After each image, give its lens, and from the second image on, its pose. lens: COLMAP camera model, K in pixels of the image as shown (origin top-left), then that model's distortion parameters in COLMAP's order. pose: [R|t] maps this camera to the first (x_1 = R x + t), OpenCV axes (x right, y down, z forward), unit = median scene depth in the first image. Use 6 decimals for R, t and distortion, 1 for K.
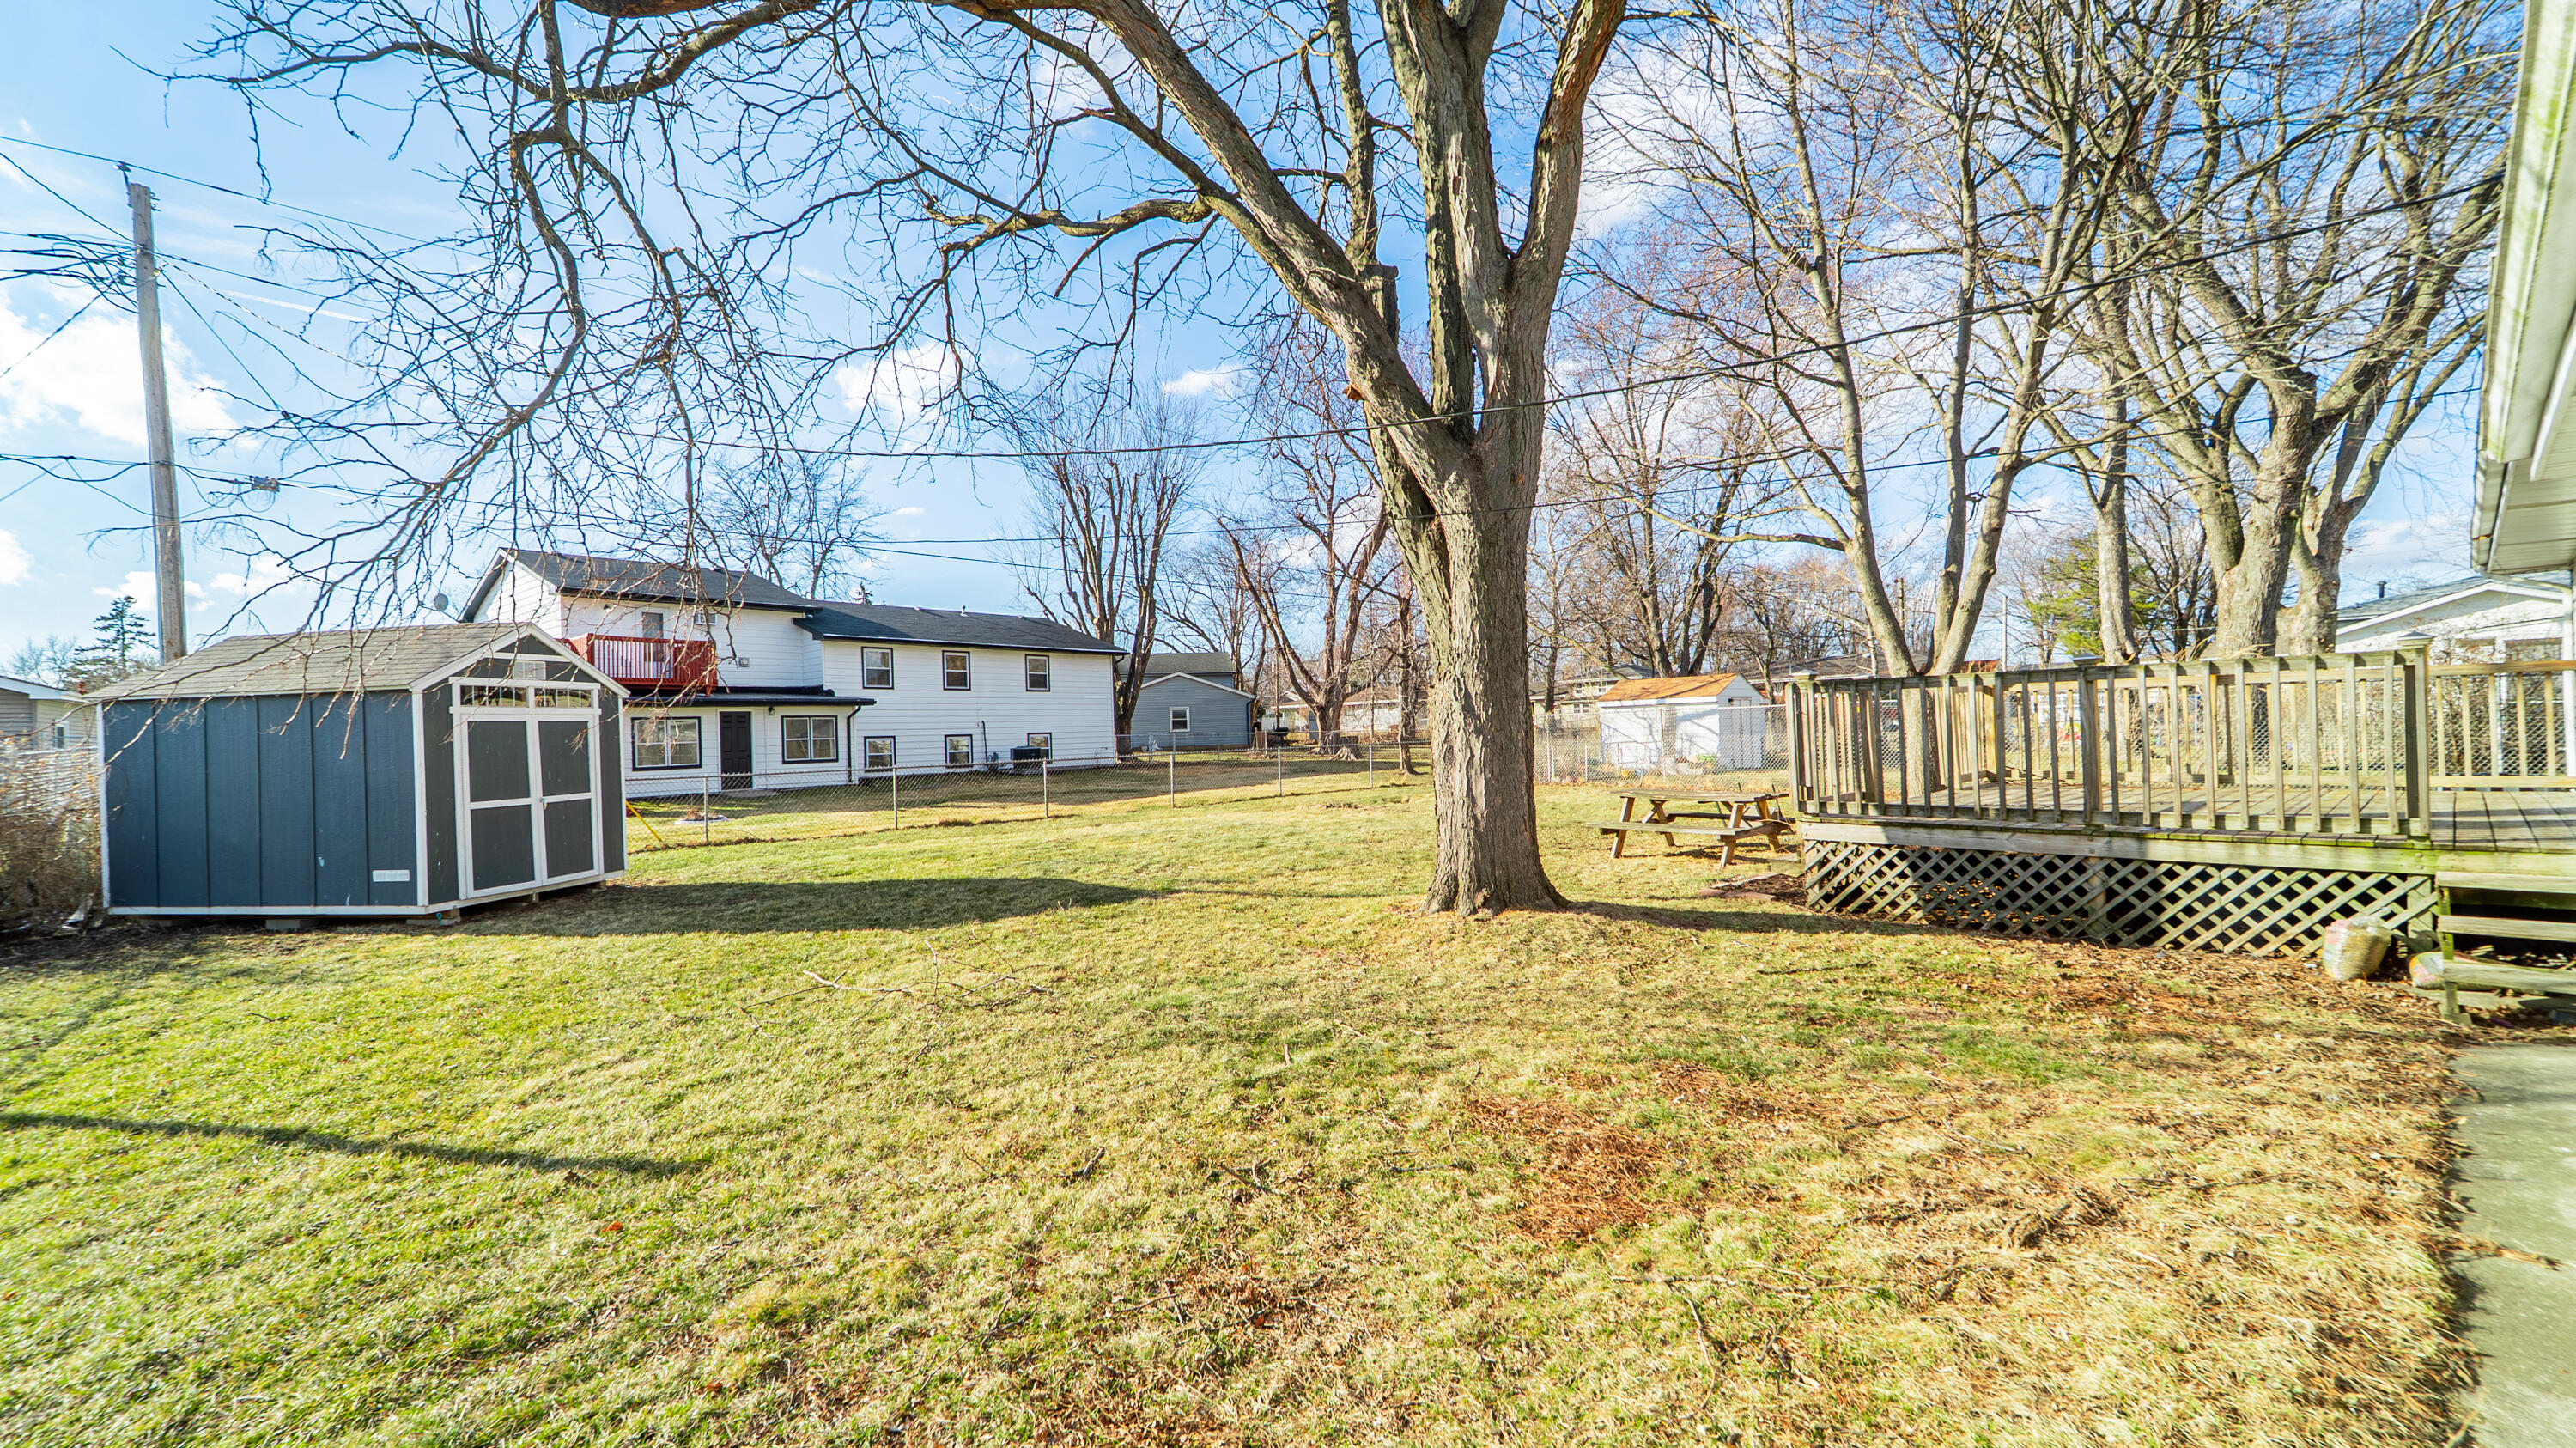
lens RADIAL K [[1035.1, 0, 1291.5], [0, 1035.1, 732.5], [0, 0, 1]] dist [-0.000337, -0.000477]
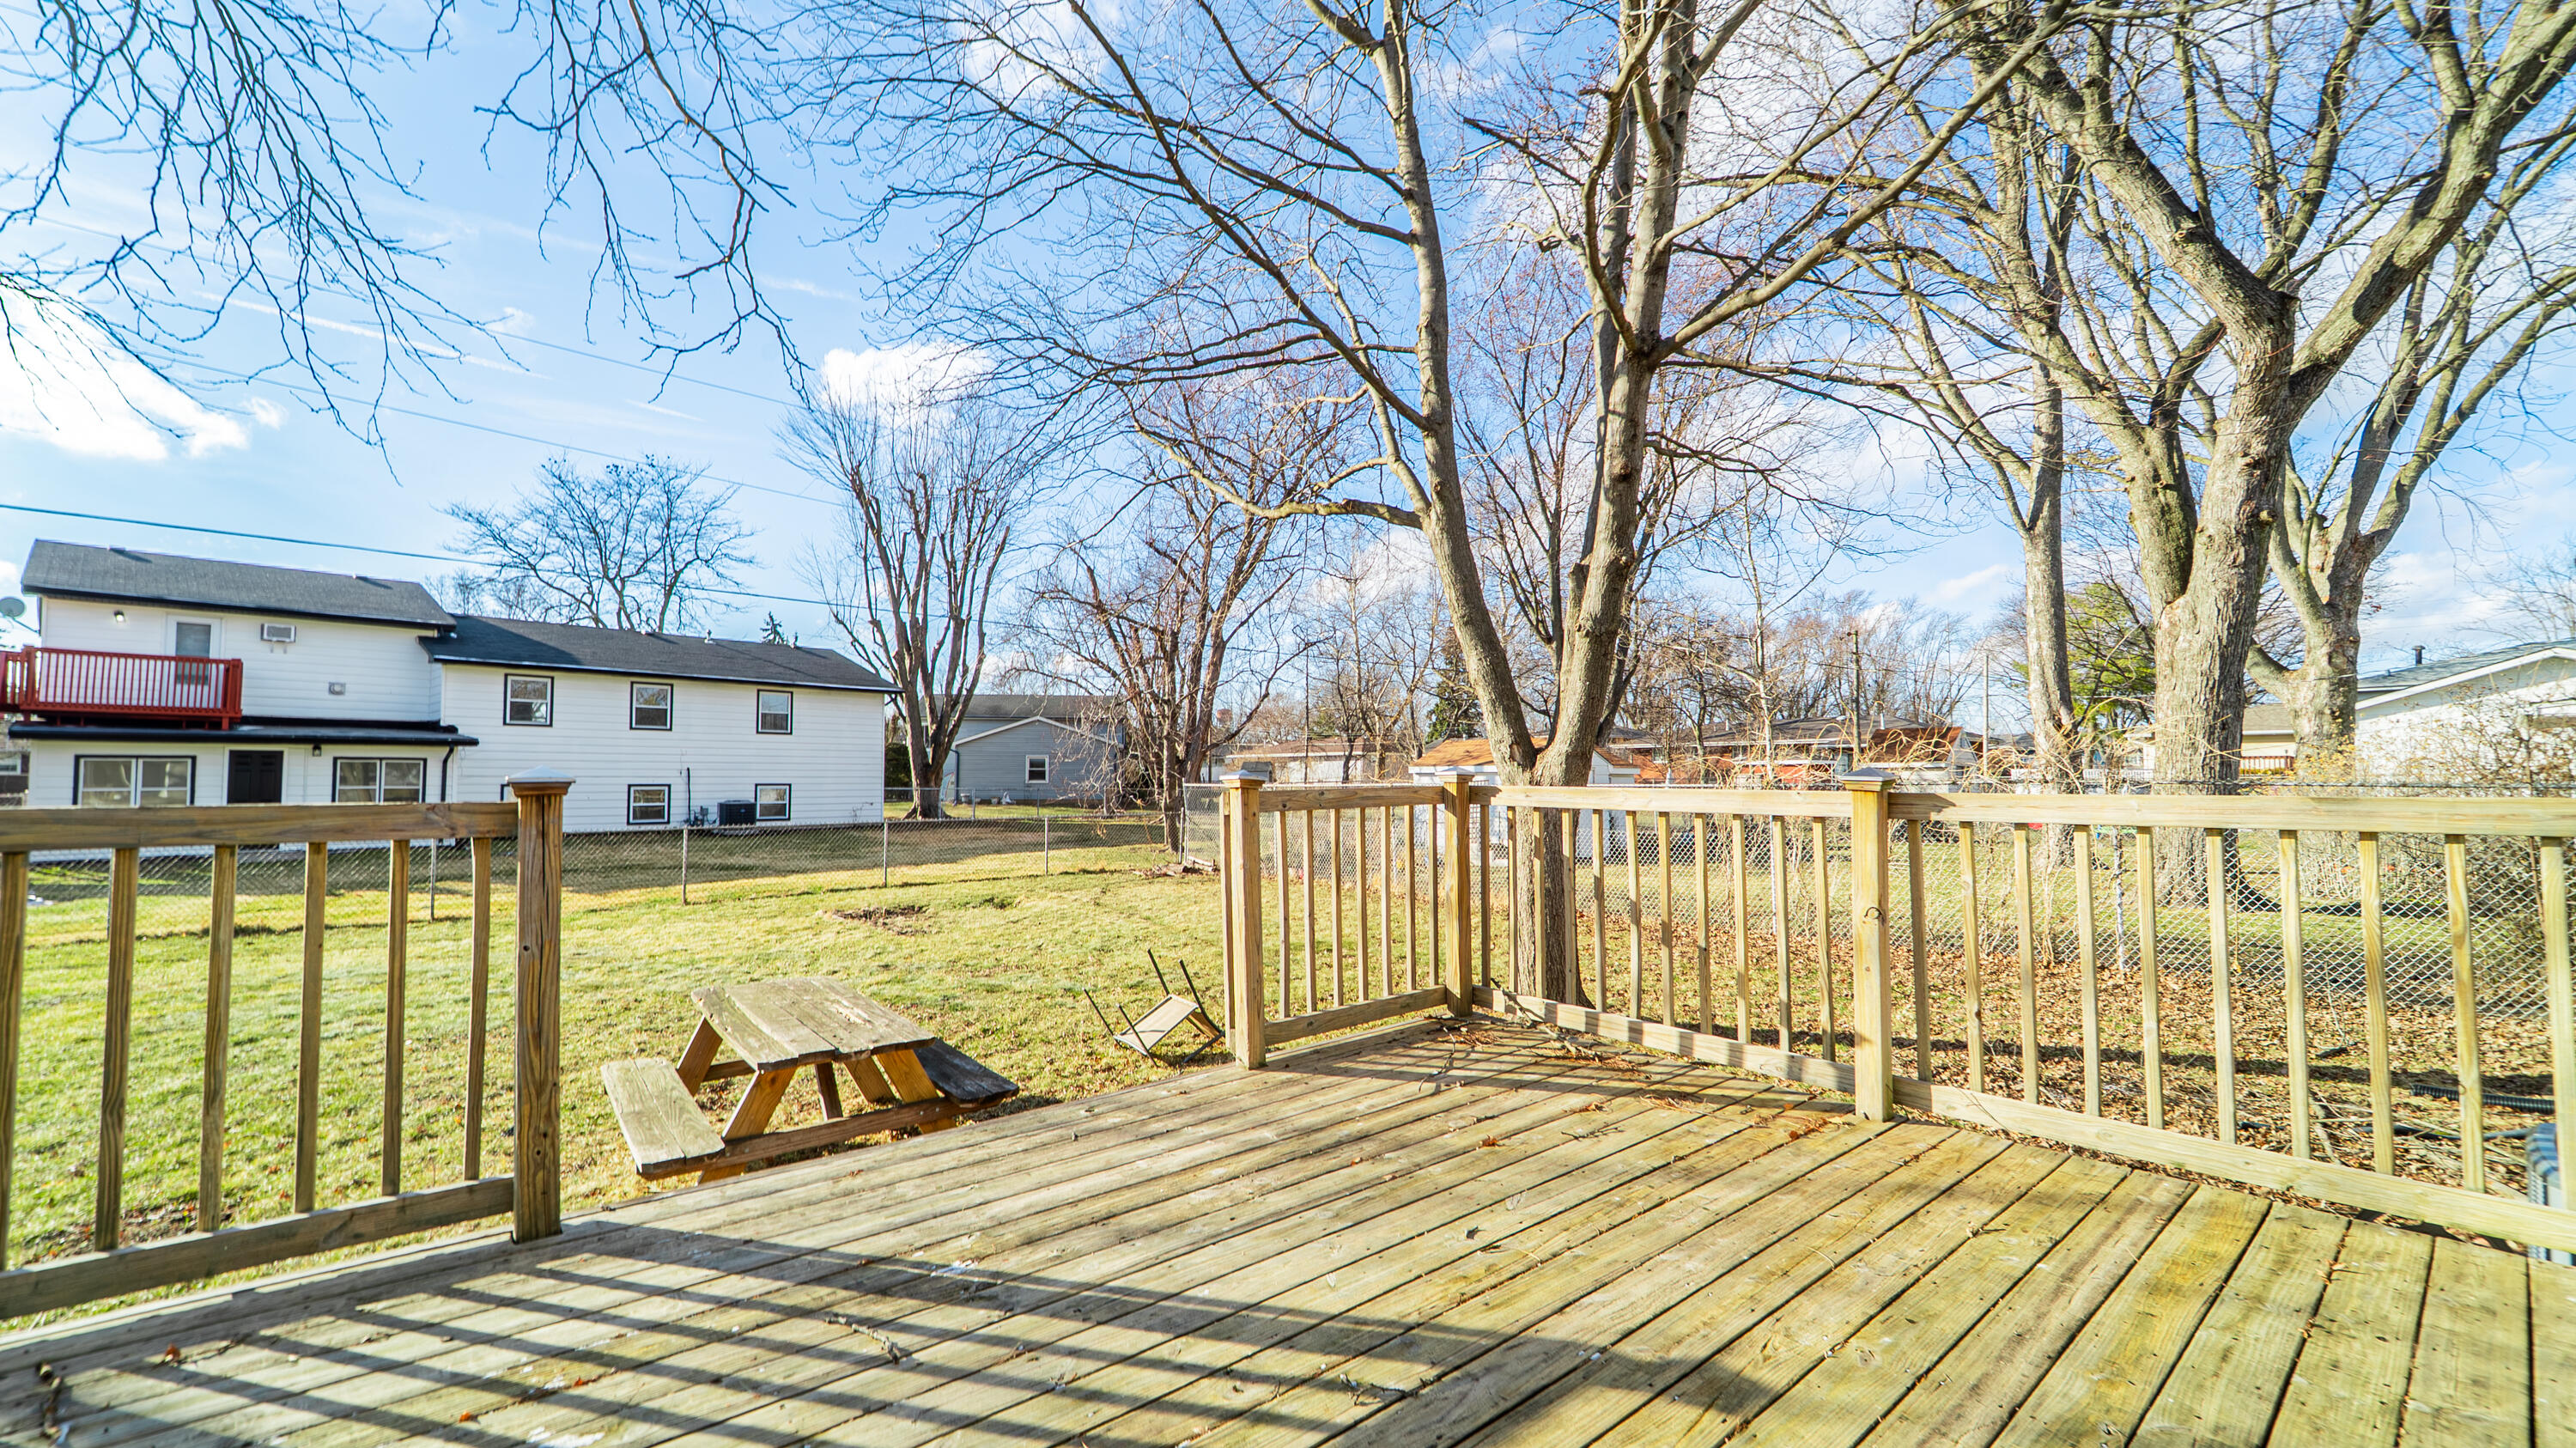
lens RADIAL K [[1035.1, 0, 1291.5], [0, 1035.1, 732.5], [0, 0, 1]] dist [-0.000337, -0.000477]
pose [[0.999414, 0.026974, -0.021083, 0.255289], [-0.027915, 0.998566, -0.045675, -0.019856], [0.019821, 0.046236, 0.998734, 0.235098]]
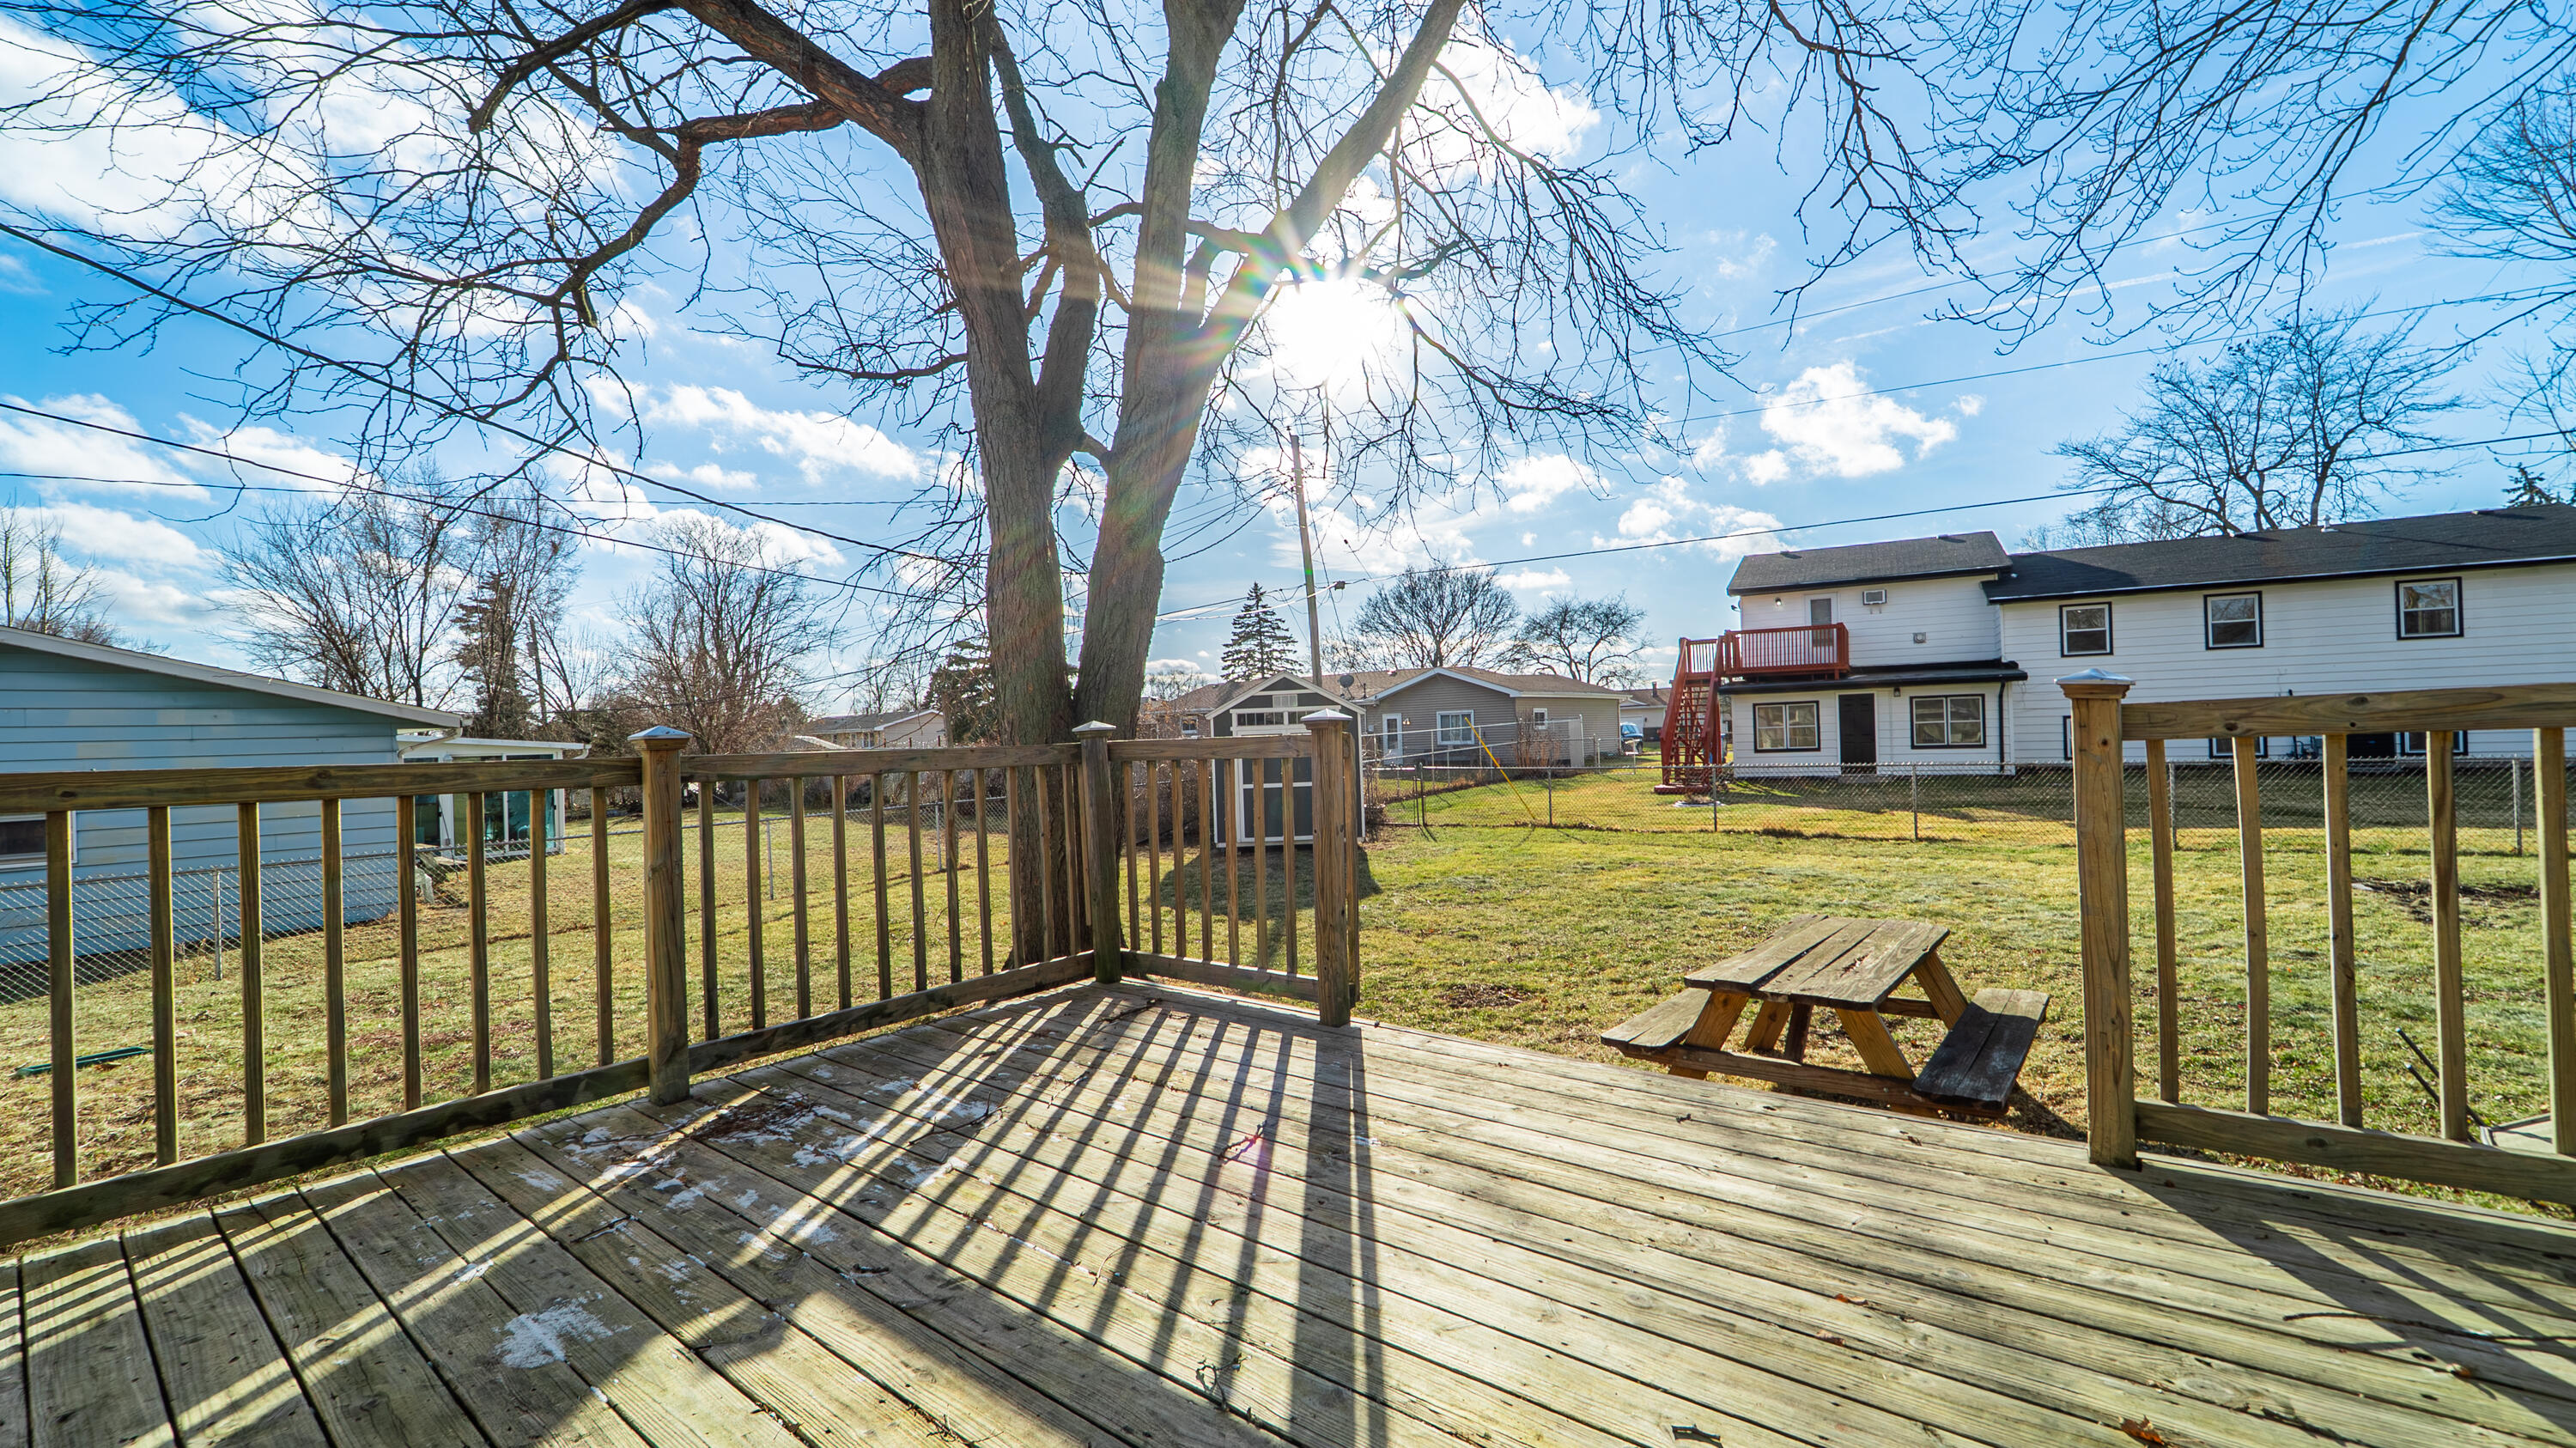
lens RADIAL K [[1035.1, 0, 1291.5], [0, 1035.1, 732.5], [0, 0, 1]] dist [-0.000337, -0.000477]
pose [[0.181350, 0.018615, -0.983242, 0.321040], [0.024031, 0.999438, 0.023354, -0.019935], [0.983125, -0.027863, 0.180801, 0.297931]]
